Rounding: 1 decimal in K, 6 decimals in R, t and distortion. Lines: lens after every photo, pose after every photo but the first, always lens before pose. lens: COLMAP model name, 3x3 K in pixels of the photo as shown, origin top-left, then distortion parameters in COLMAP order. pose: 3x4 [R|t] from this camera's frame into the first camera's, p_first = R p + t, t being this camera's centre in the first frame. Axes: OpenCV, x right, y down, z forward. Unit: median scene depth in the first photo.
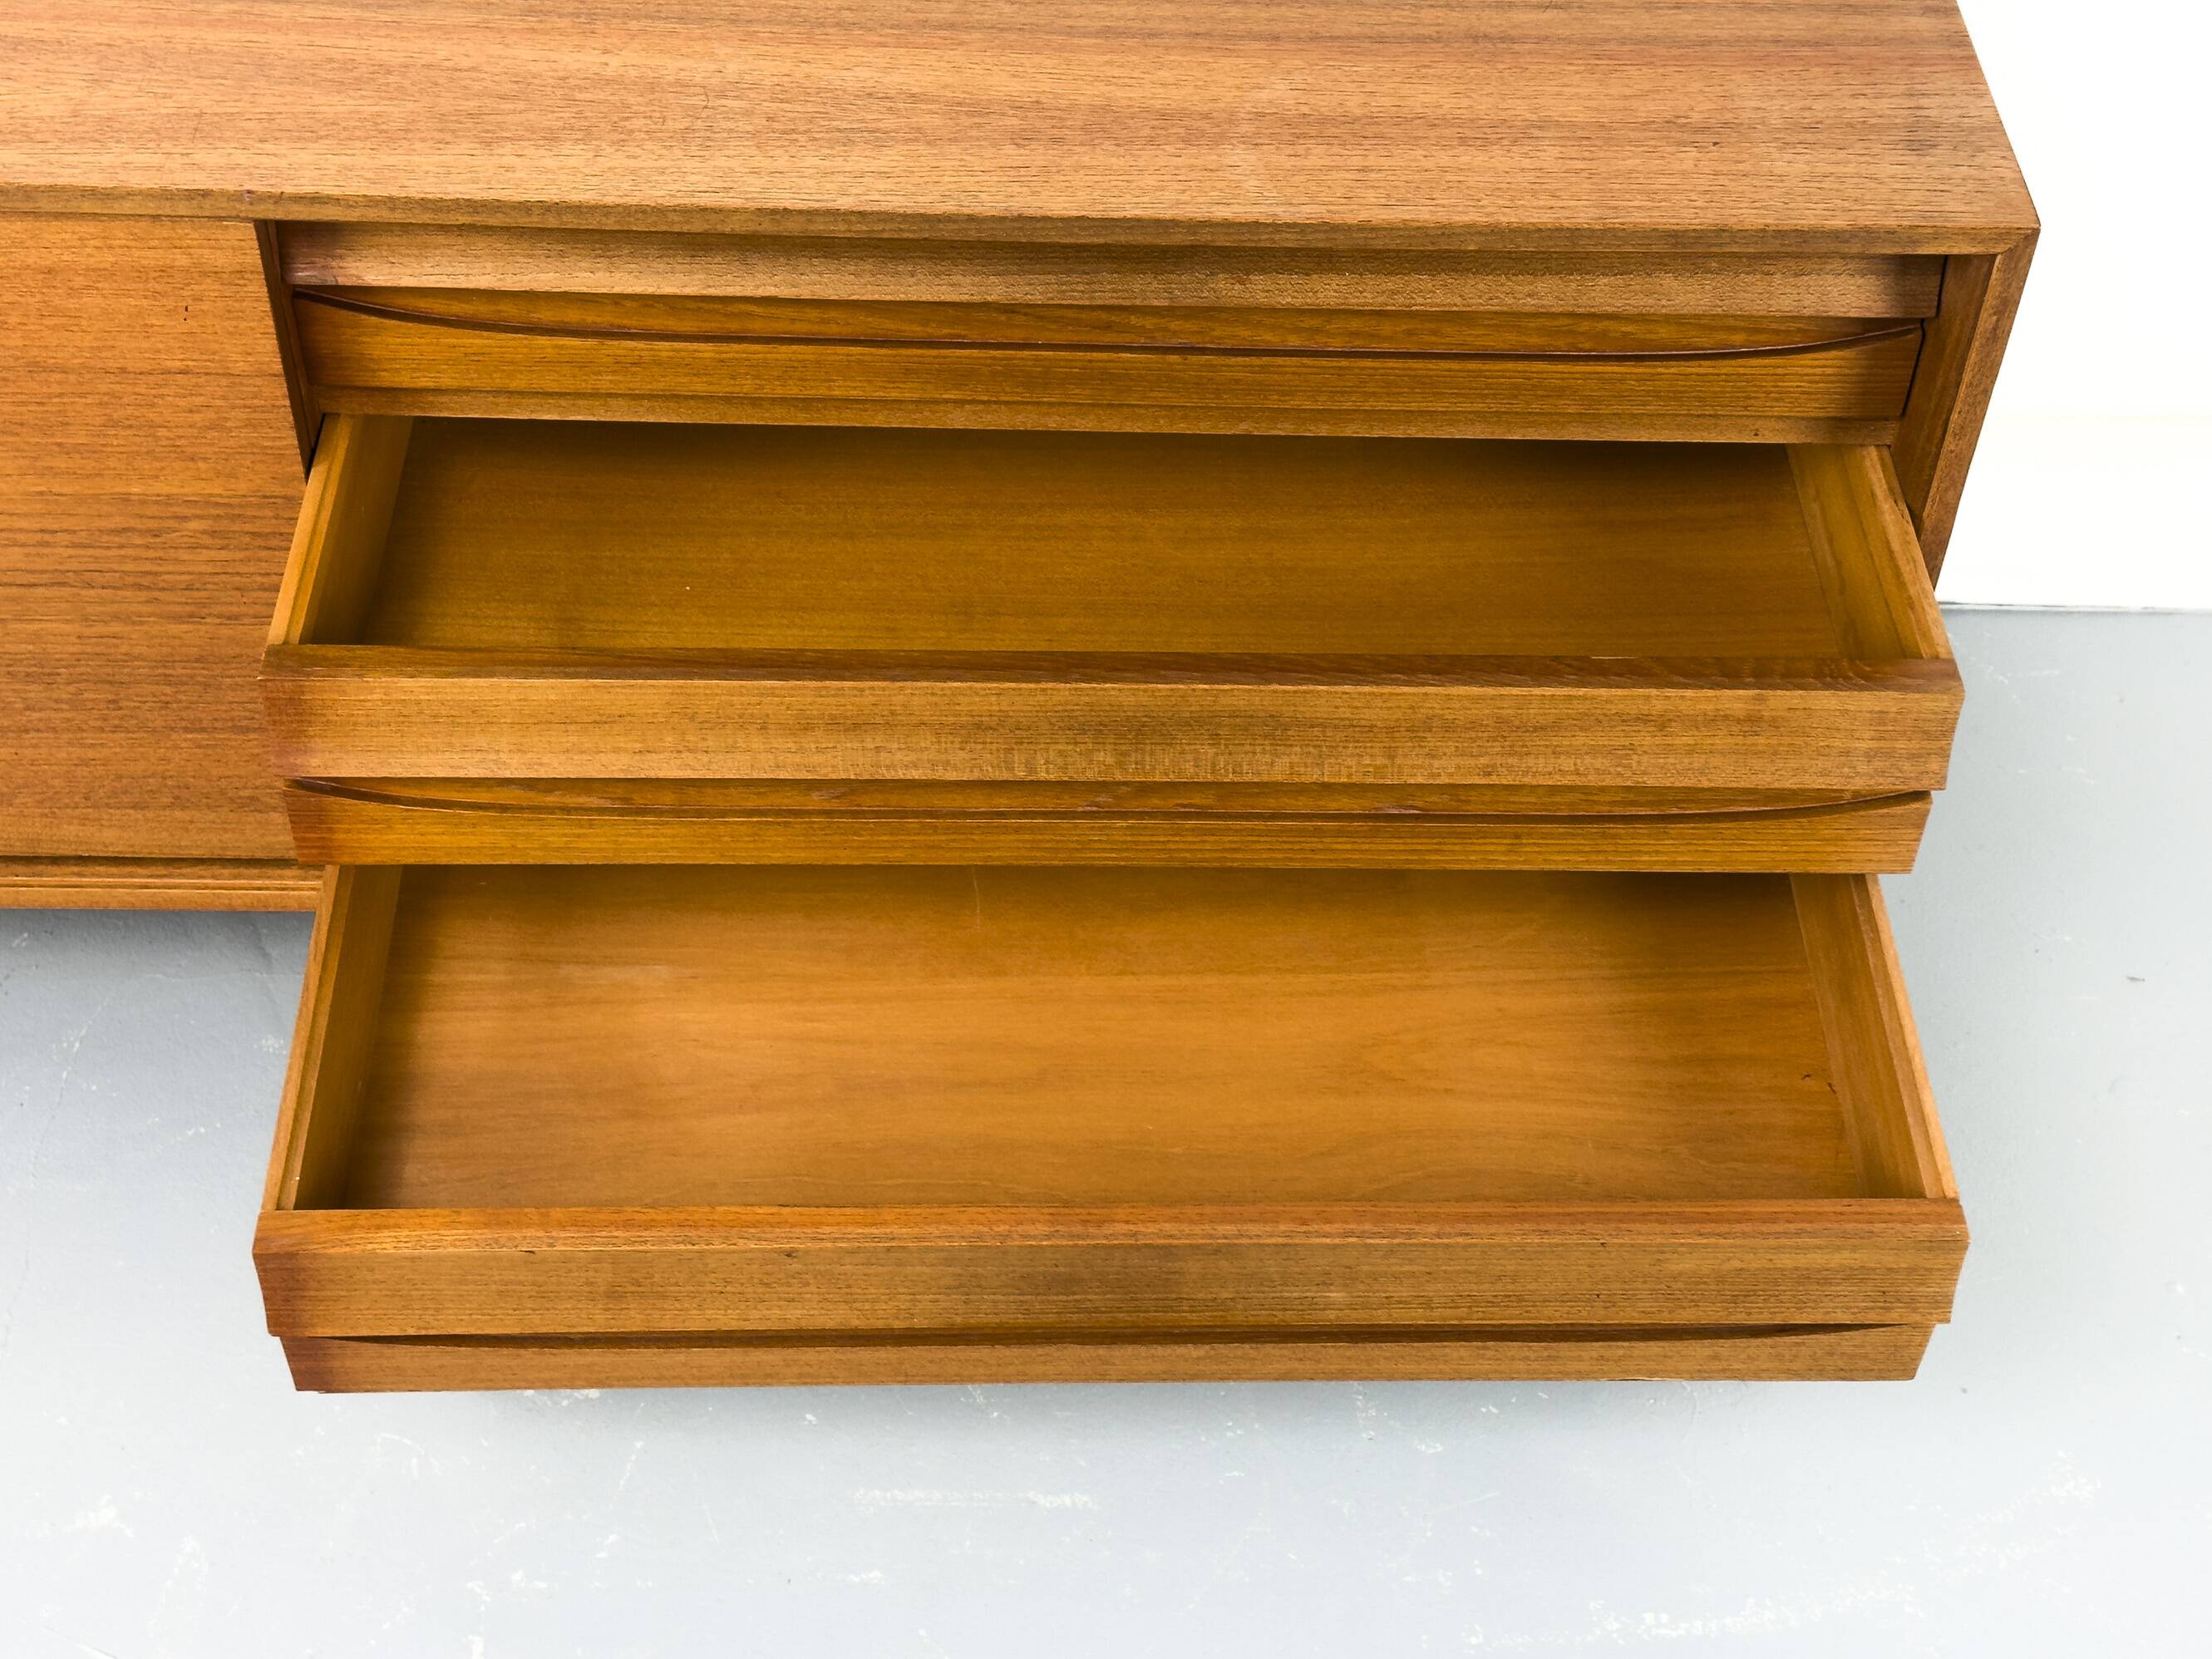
lens RADIAL K [[3099.4, 0, 1106.0], [0, 3099.4, 829.5], [0, 0, 1]] dist [0.175177, -0.299978]
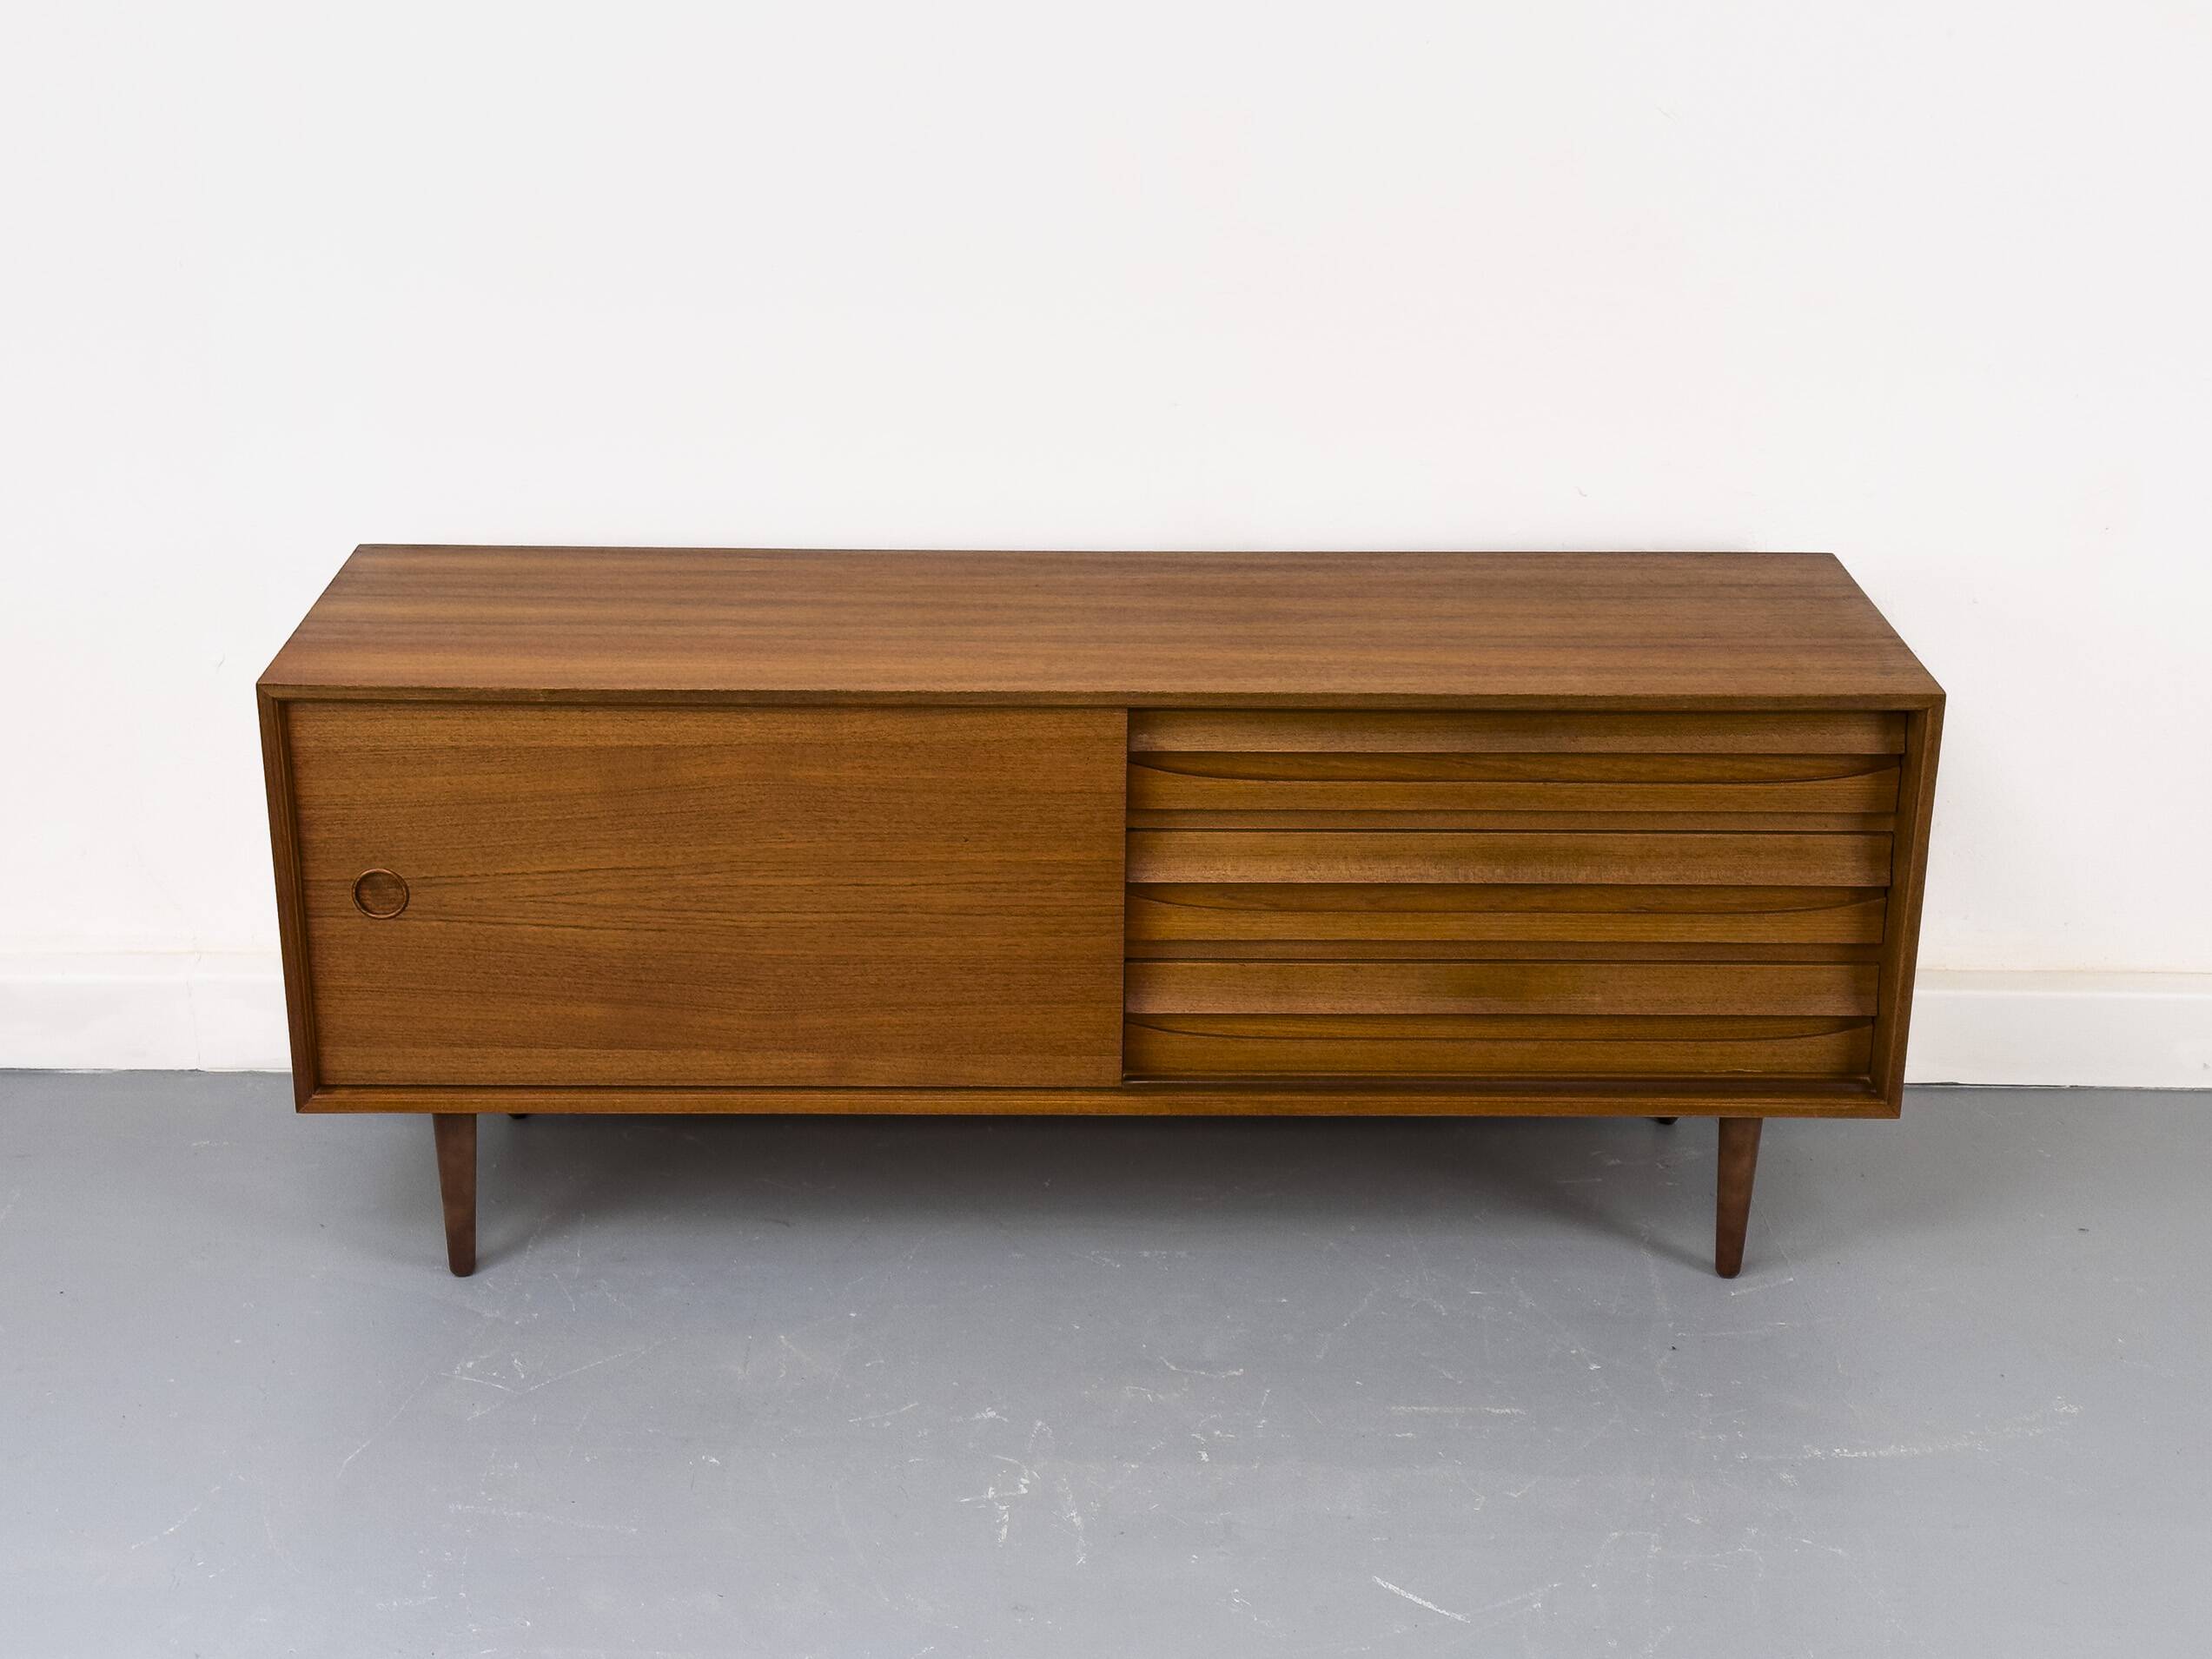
lens RADIAL K [[3275.6, 0, 1103.1], [0, 3275.6, 891.2], [0, 0, 1]] dist [0.217114, -0.042922]
pose [[0.999803, -0.019830, 0.000845, -0.277603], [0.018551, 0.918520, -0.394940, 0.789092], [0.007056, 0.394878, 0.918707, -1.011191]]
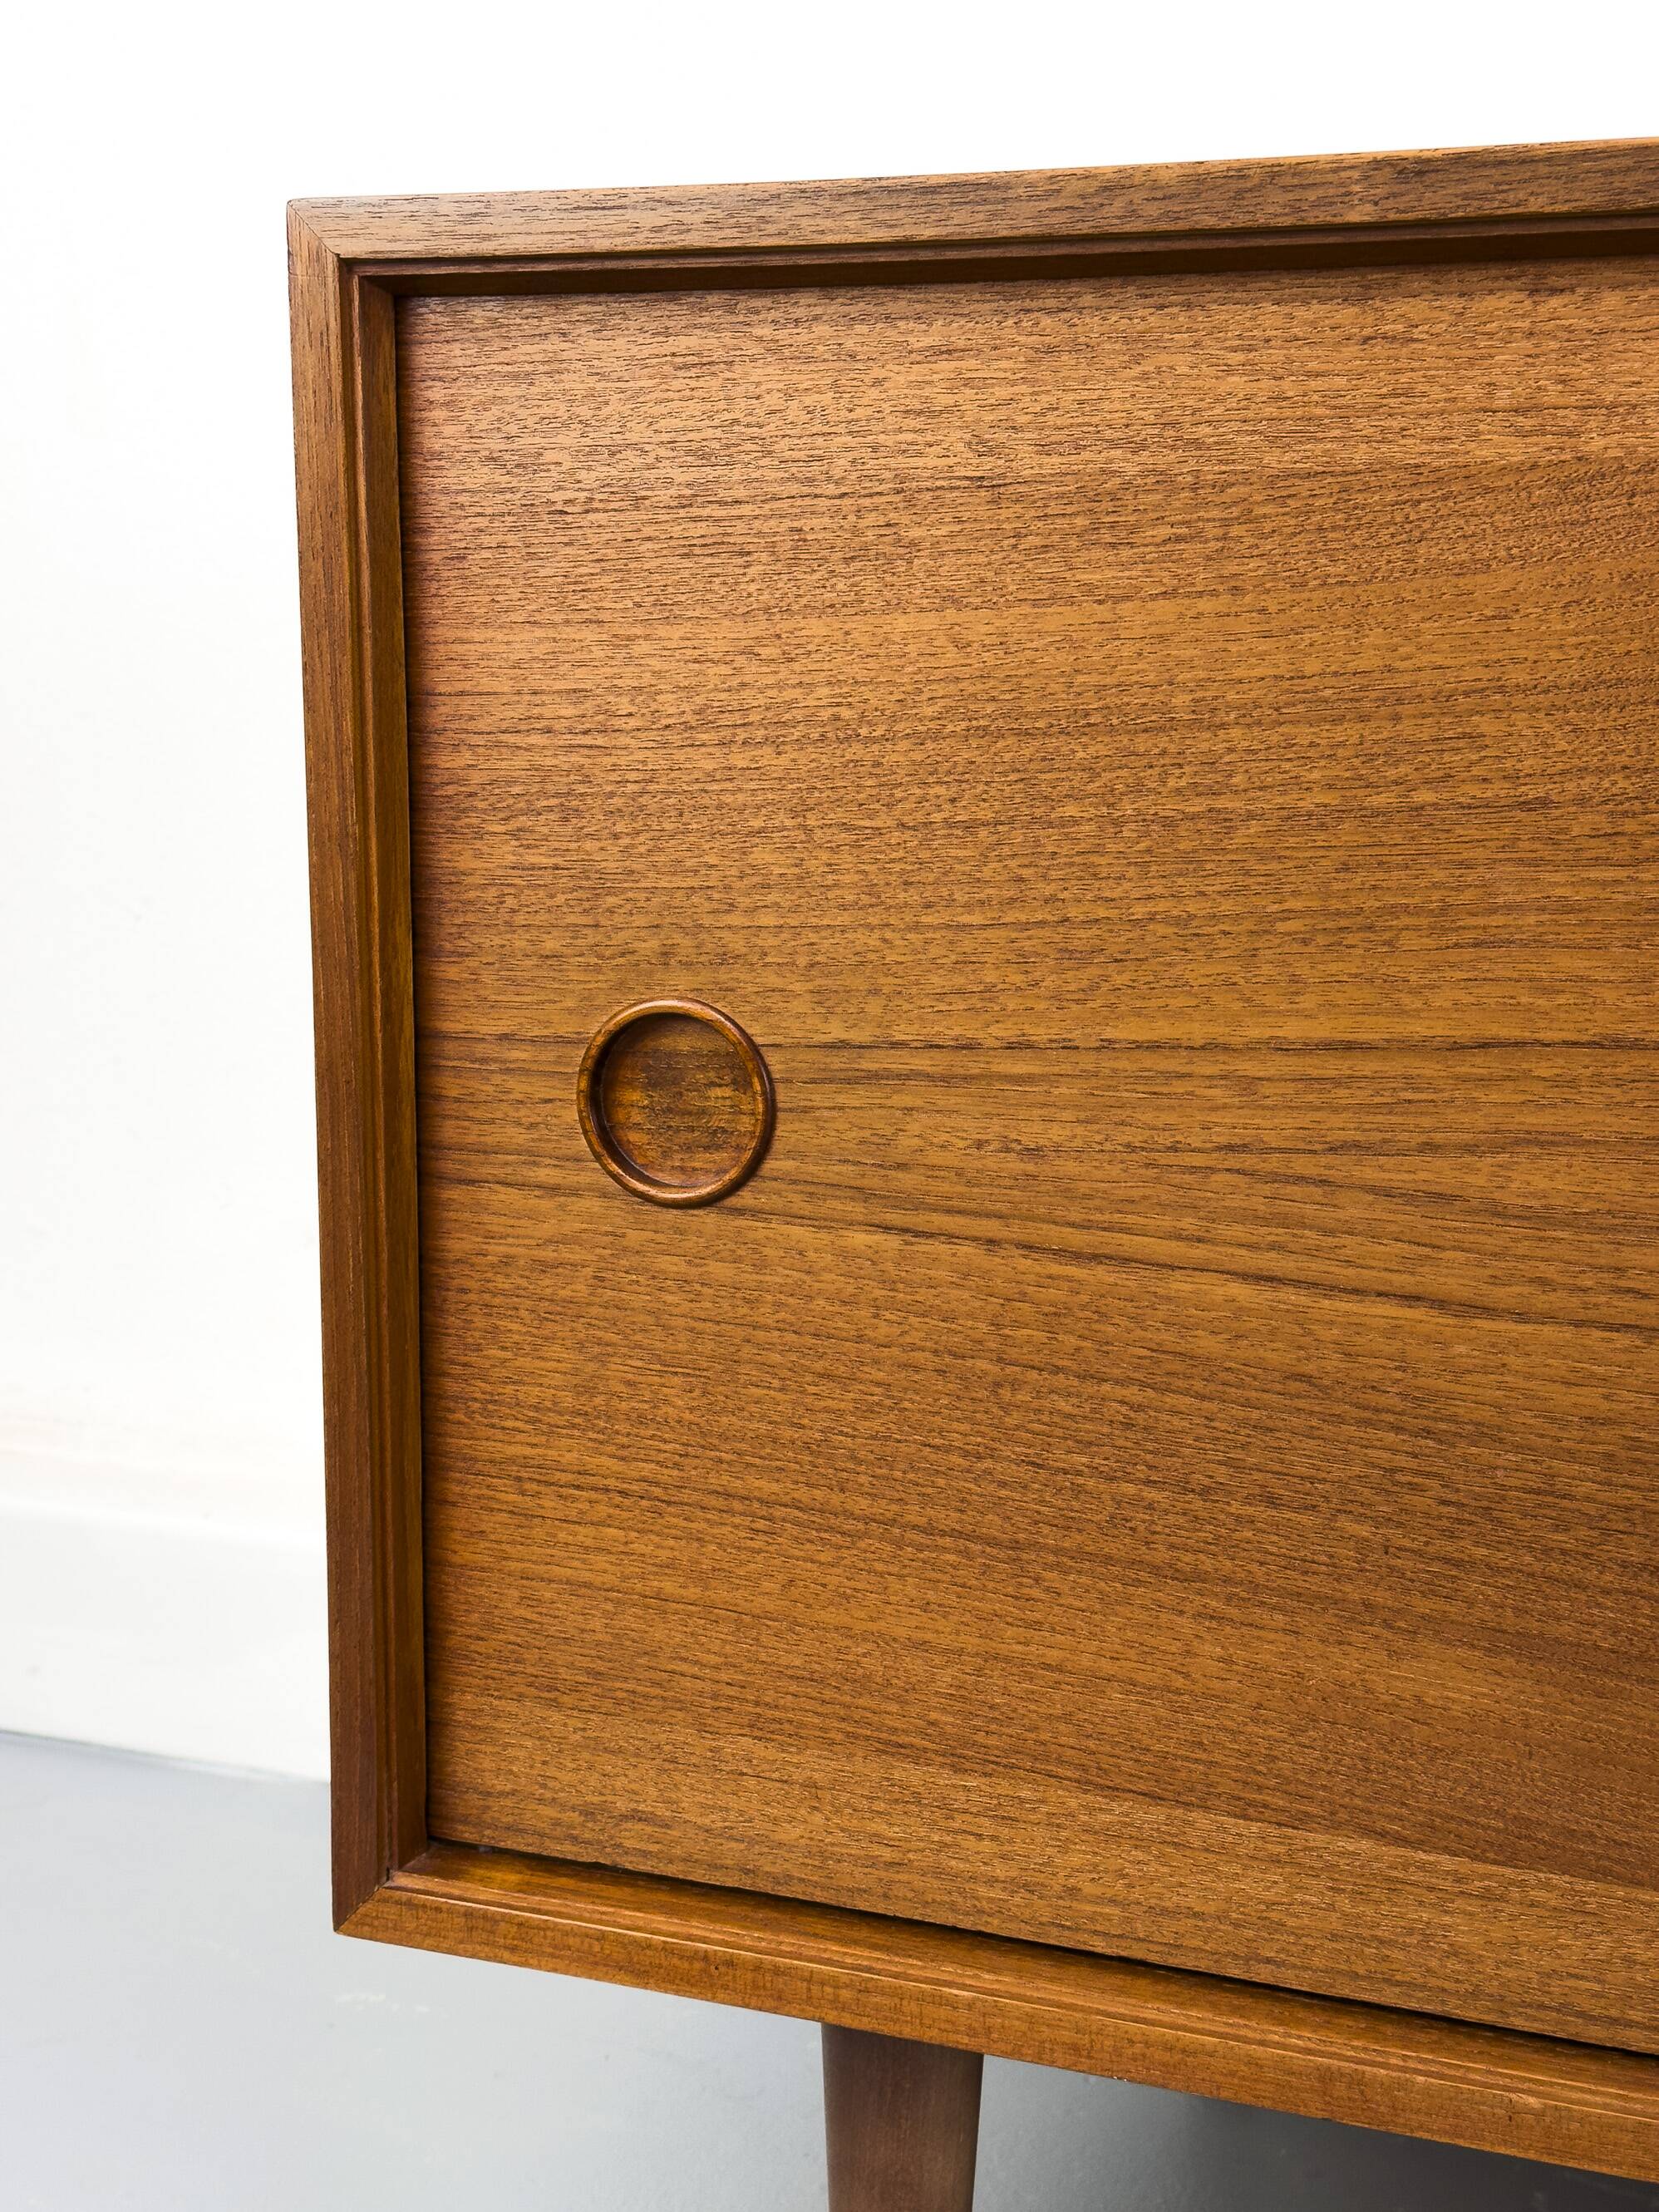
lens RADIAL K [[3099.4, 0, 829.5], [0, 3099.4, 1106.0], [0, 0, 1]] dist [0.175177, -0.299978]
pose [[0.929180, 0.038469, -0.367619, -0.538829], [-0.245608, 0.807509, -0.536289, 0.185162], [0.276225, 0.588600, 0.759770, 0.630522]]
